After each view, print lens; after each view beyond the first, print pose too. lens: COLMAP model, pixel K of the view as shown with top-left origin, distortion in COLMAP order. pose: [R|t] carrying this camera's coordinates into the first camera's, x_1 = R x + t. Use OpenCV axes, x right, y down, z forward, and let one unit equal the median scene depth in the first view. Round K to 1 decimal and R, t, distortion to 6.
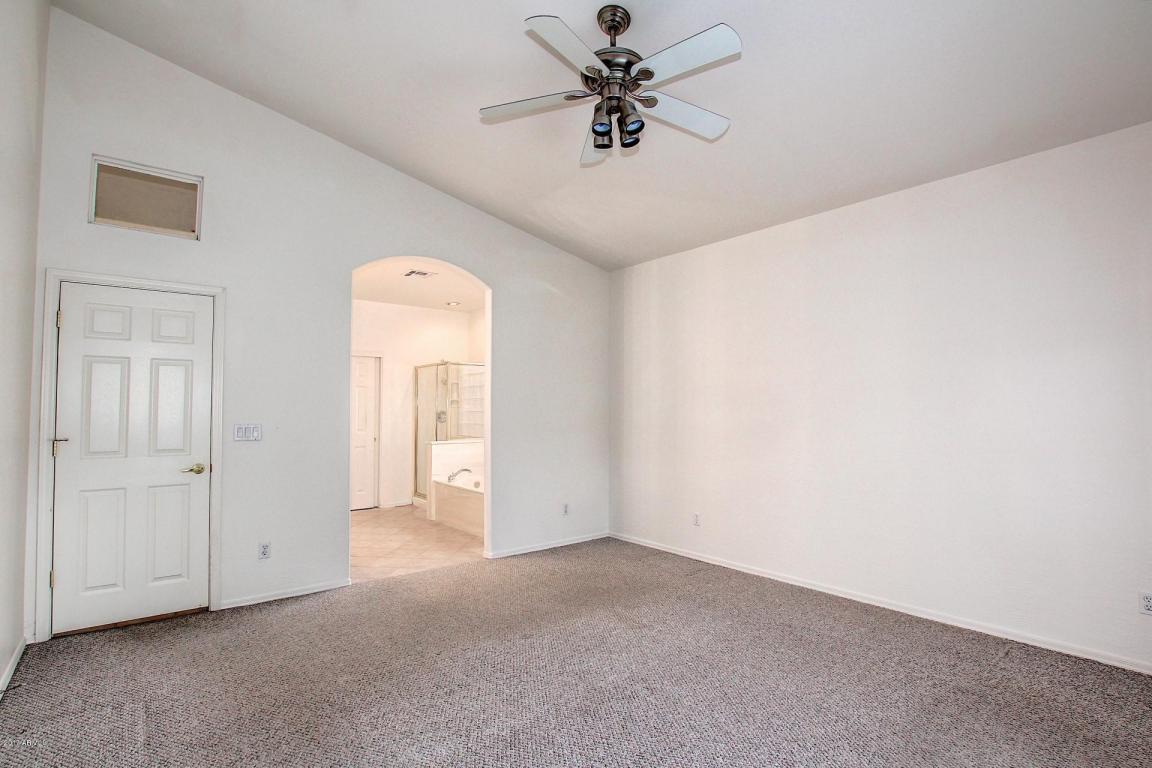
lens RADIAL K [[548.1, 0, 579.2], [0, 548.1, 389.6], [0, 0, 1]] dist [-0.034031, 0.000326]
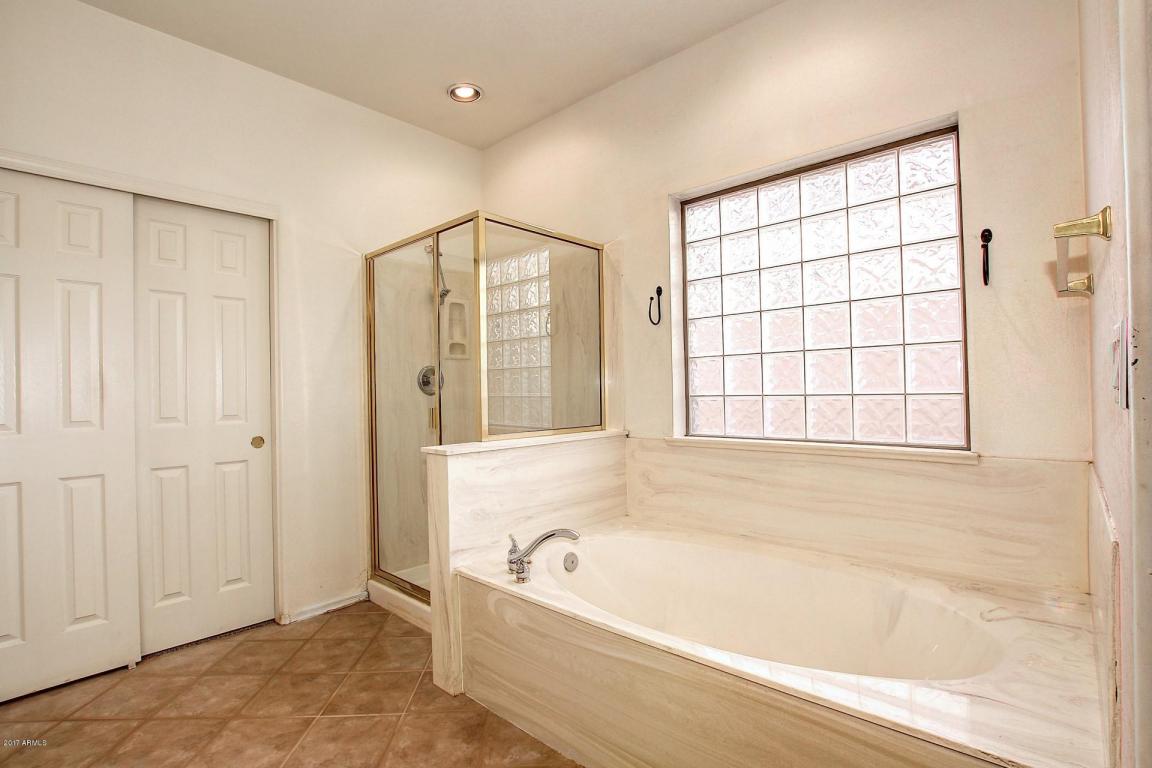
lens RADIAL K [[548.1, 0, 569.5], [0, 548.1, 384.5], [0, 0, 1]] dist [-0.034031, 0.000326]
pose [[0.993453, -0.021296, 0.112236, -0.201631], [0.019942, 0.999714, 0.013174, 0.051225], [-0.112484, -0.010850, 0.993594, 0.593428]]
